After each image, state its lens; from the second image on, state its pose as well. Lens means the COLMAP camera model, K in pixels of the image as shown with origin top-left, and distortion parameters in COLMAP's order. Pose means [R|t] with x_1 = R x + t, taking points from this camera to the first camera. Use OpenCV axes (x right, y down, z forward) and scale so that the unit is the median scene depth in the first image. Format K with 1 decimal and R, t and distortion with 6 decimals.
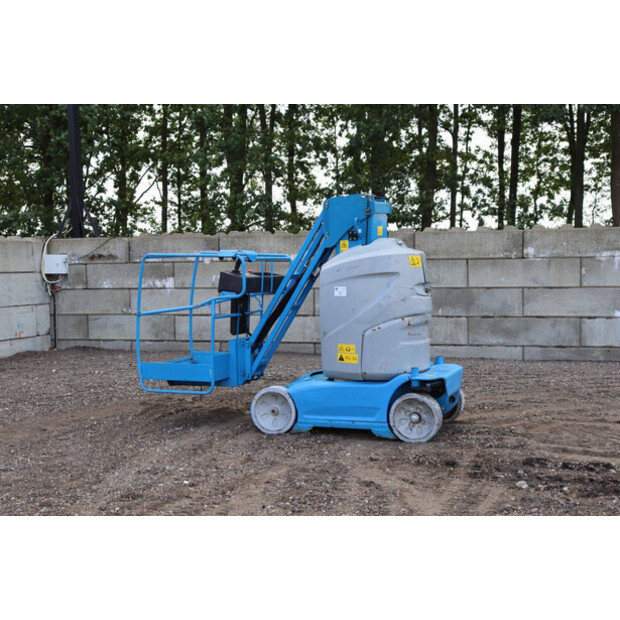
lens RADIAL K [[947.4, 0, 310.0], [0, 947.4, 310.0], [0, 0, 1]] dist [0.087873, 0.020829]
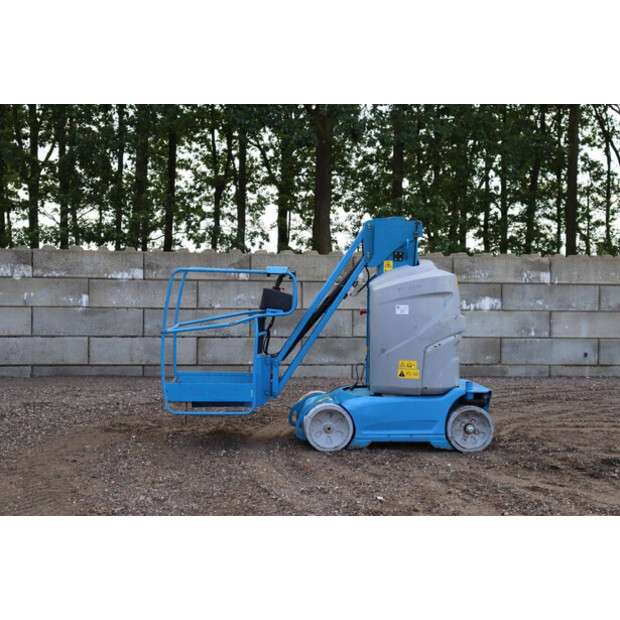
lens RADIAL K [[963.4, 0, 293.8], [0, 963.4, 309.7], [0, 0, 1]] dist [0.101154, 0.060936]
pose [[0.911675, 0.010395, 0.410780, -0.473388], [0.000241, 0.999666, -0.025832, 0.007243], [-0.410911, 0.023650, 0.911369, 0.079956]]
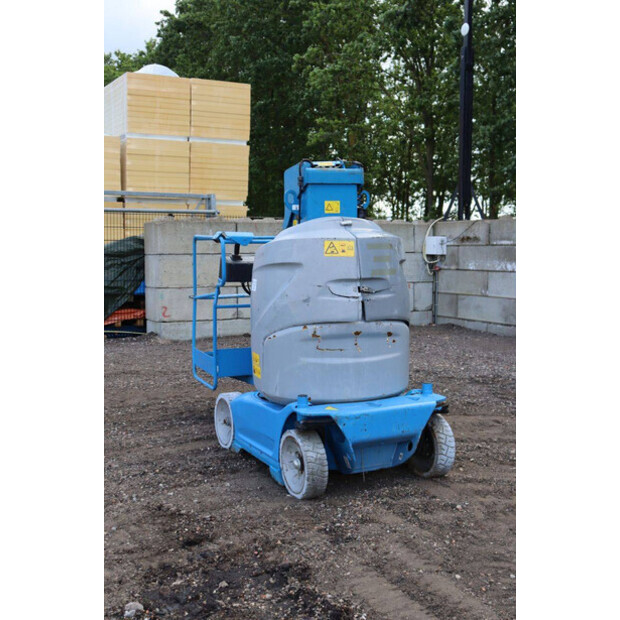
lens RADIAL K [[804.2, 0, 320.5], [0, 804.2, 308.3], [0, 0, 1]] dist [0.061268, 0.015272]
pose [[0.769710, 0.070084, -0.634535, 0.464228], [-0.050579, 0.997526, 0.048822, -0.033339], [0.636387, -0.005485, 0.771350, 0.486475]]
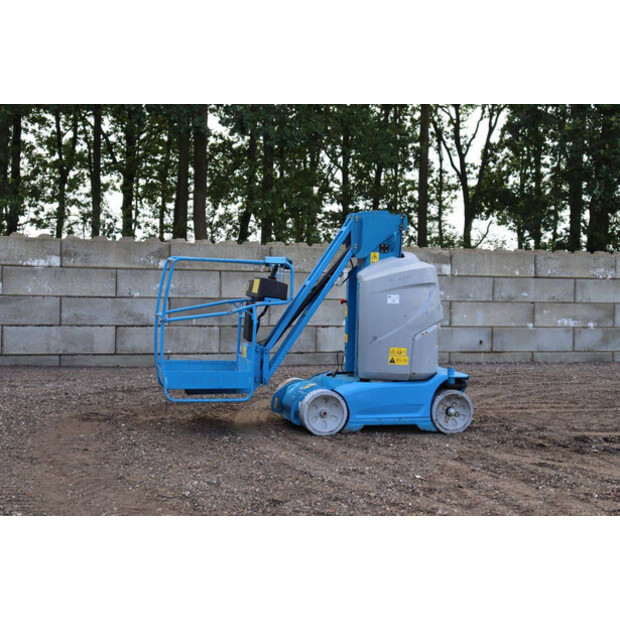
lens RADIAL K [[963.4, 0, 293.8], [0, 963.4, 309.7], [0, 0, 1]] dist [0.101154, 0.060936]
pose [[0.821776, 0.008376, 0.569748, -0.643961], [0.000083, 0.999890, -0.014819, 0.008278], [-0.569810, 0.012225, 0.821686, 0.142948]]
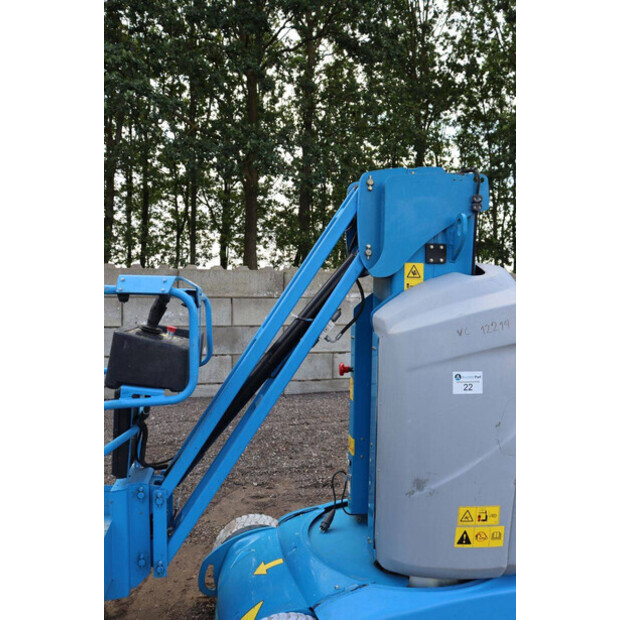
lens RADIAL K [[571.7, 0, 310.0], [0, 571.7, 310.0], [0, 0, 1]] dist [-0.104426, 0.003261]
pose [[0.847929, 0.004315, 0.530092, -0.147279], [0.010276, 0.999645, -0.024575, -0.042808], [-0.530010, 0.026285, 0.847584, 0.765909]]
